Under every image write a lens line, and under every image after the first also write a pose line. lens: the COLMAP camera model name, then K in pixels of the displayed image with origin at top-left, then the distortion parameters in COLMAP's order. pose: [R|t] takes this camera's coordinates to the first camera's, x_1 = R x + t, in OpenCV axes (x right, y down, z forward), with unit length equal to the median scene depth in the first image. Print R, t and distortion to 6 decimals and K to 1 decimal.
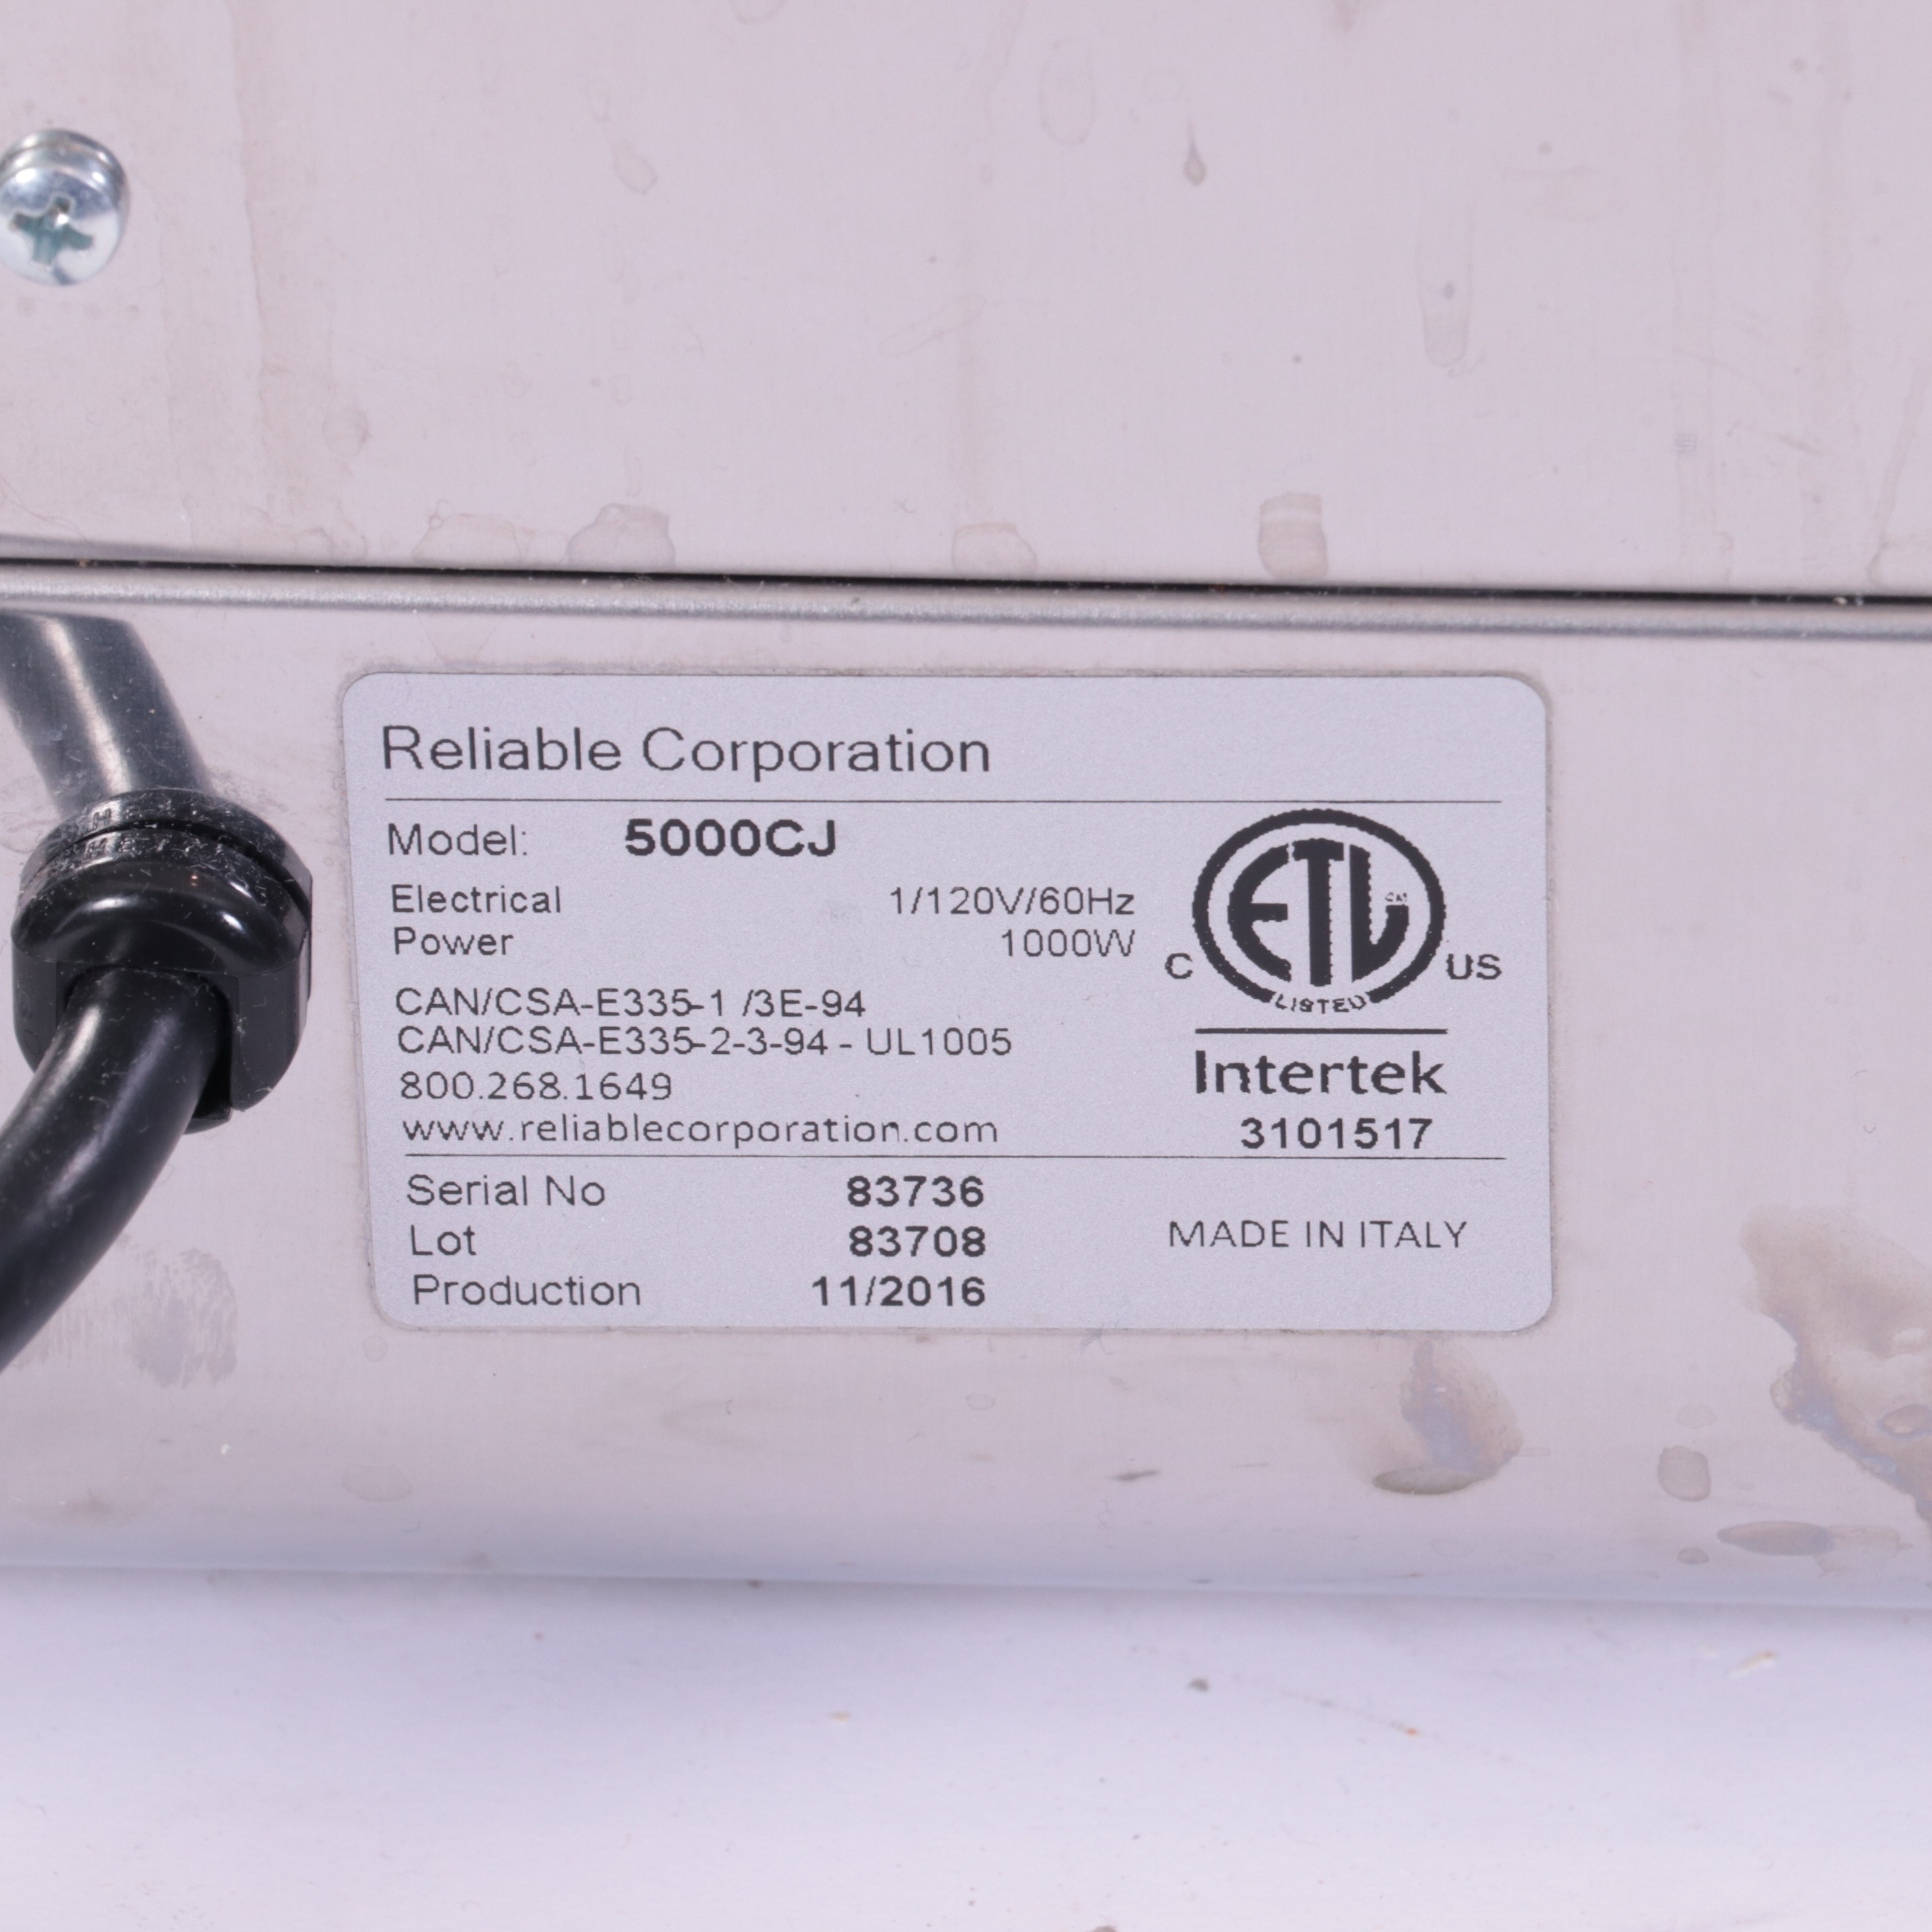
lens RADIAL K [[14350.4, 0, 965.2], [0, 14350.4, 965.3], [0, 0, 1]] dist [0.688065, 0.000000]
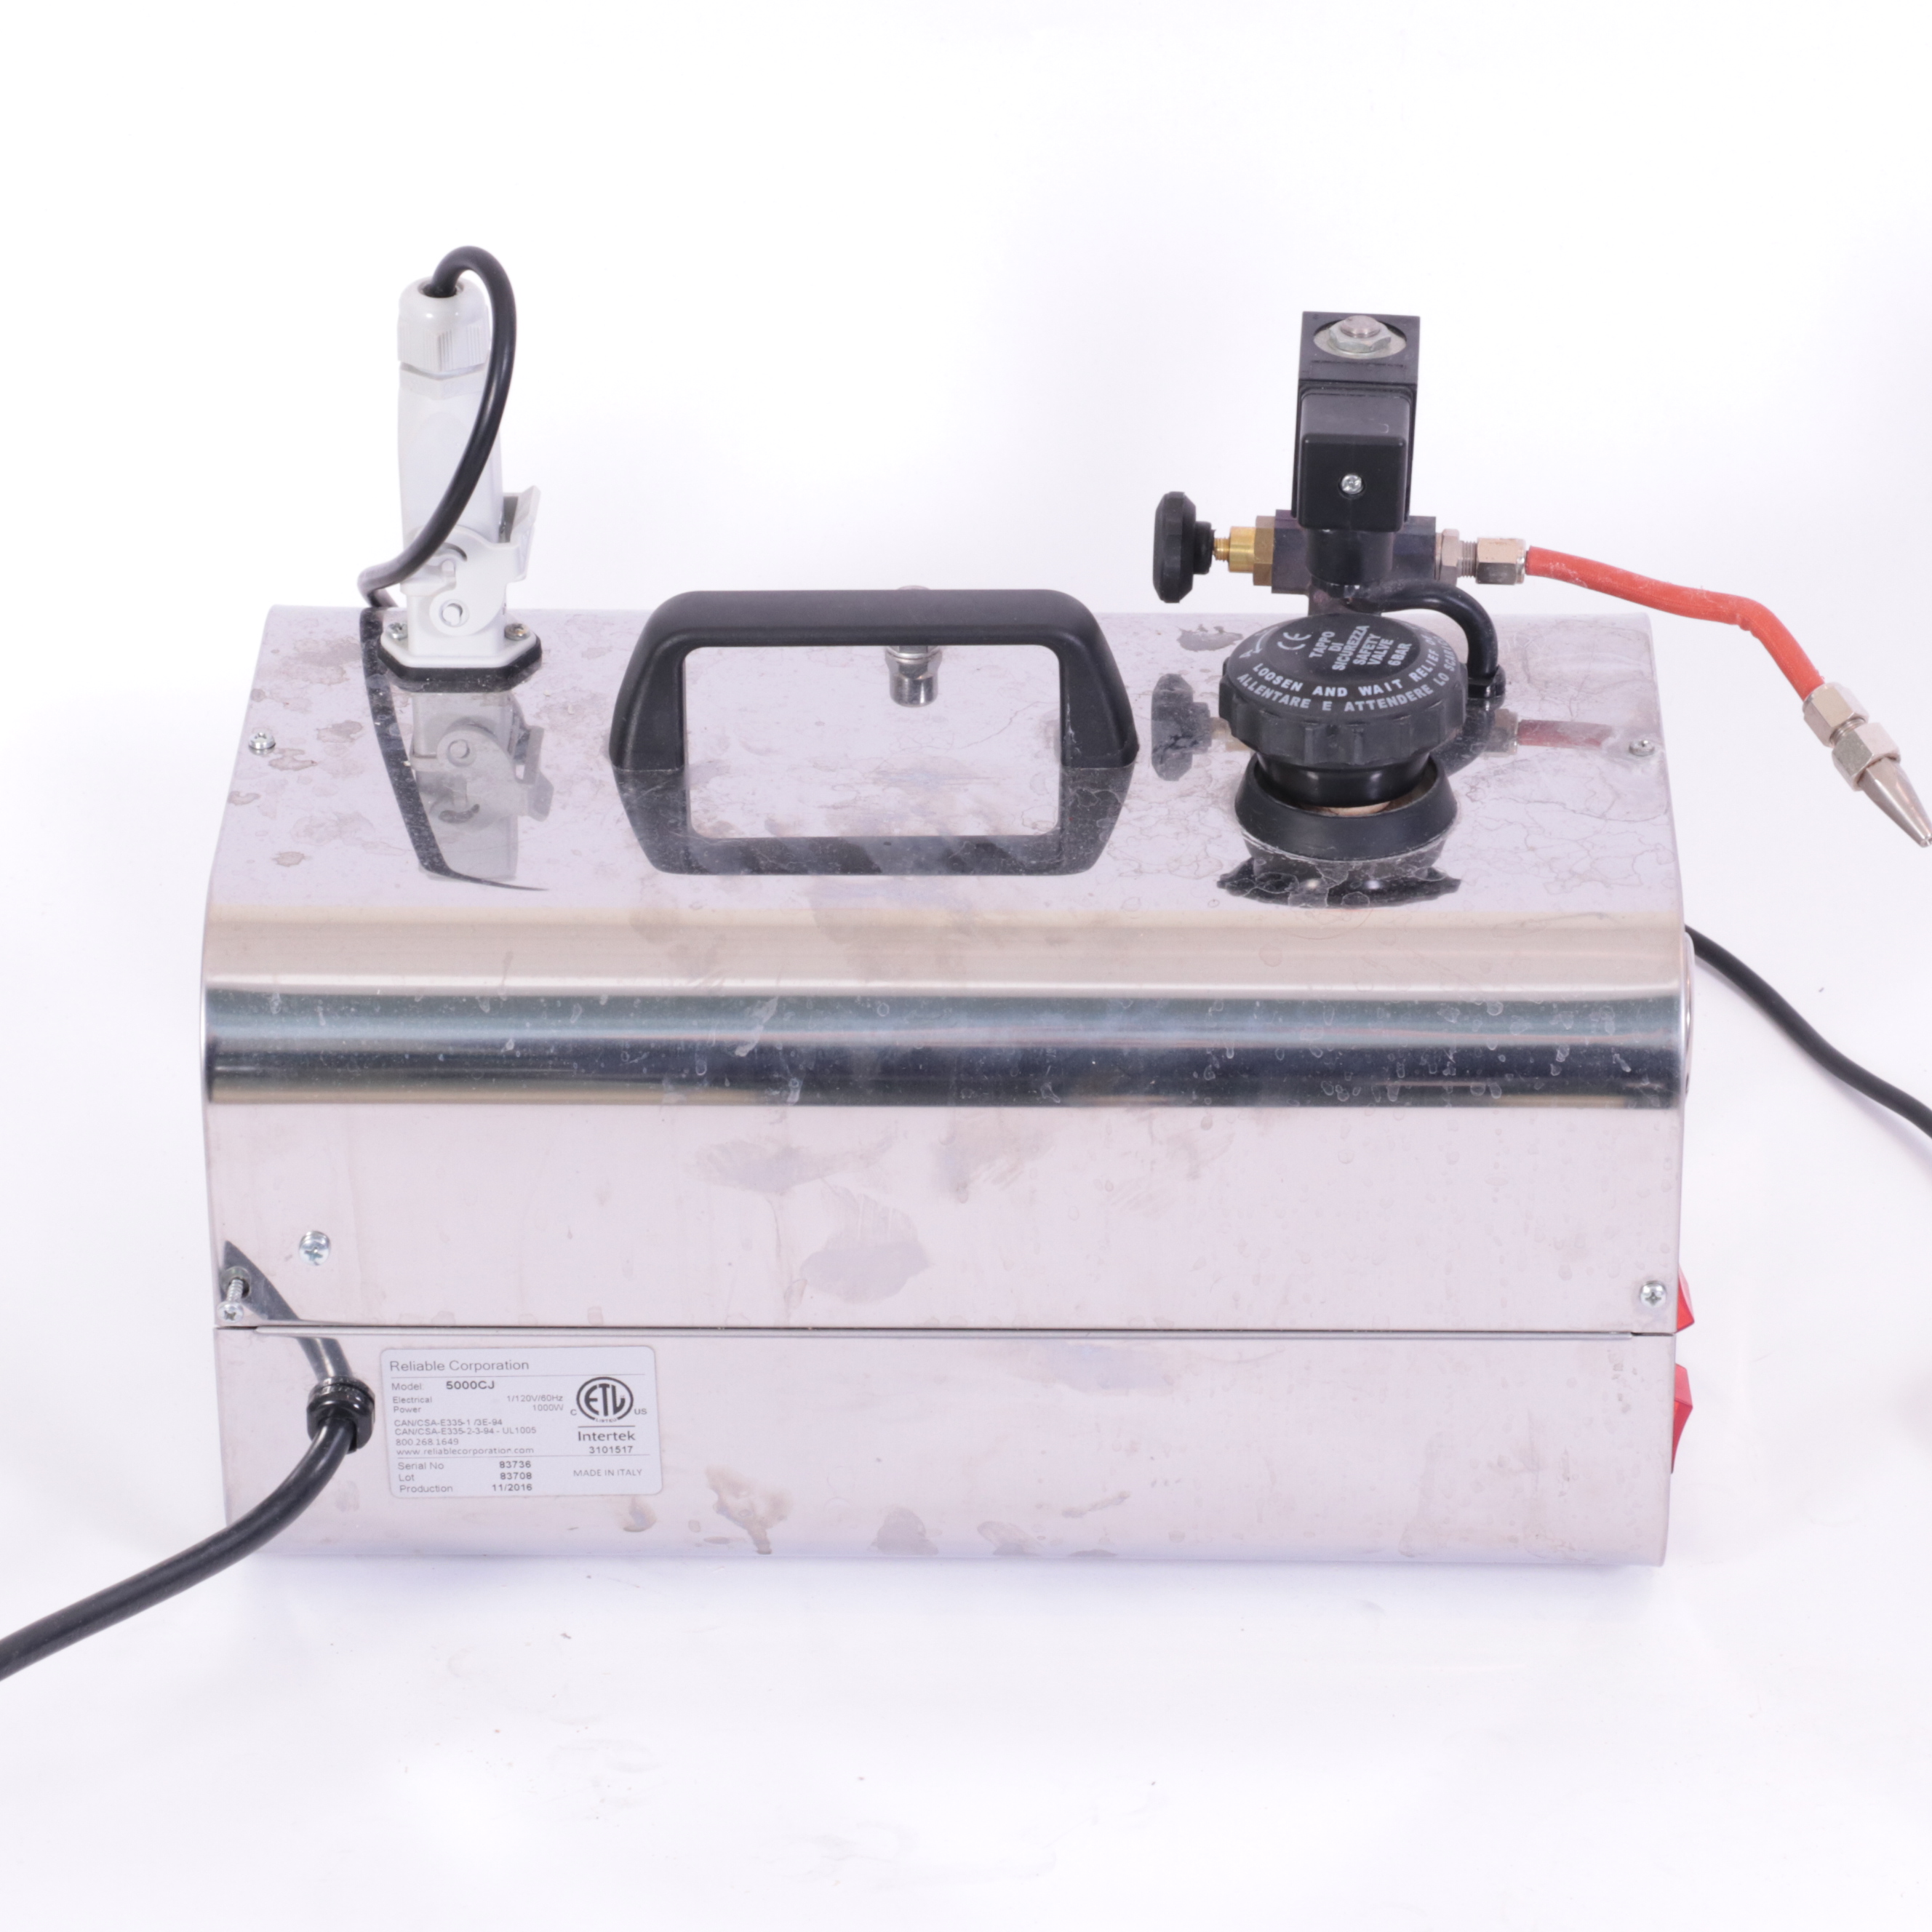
lens RADIAL K [[6174.7, 0, 967.1], [0, 6174.7, 967.2], [0, 0, 1]] dist [0.074674, 0.000000]
pose [[0.999470, -0.013346, 0.029702, 0.080725], [0.014817, 0.998647, -0.049855, -0.039795], [-0.028996, 0.050268, 0.998315, -0.893658]]
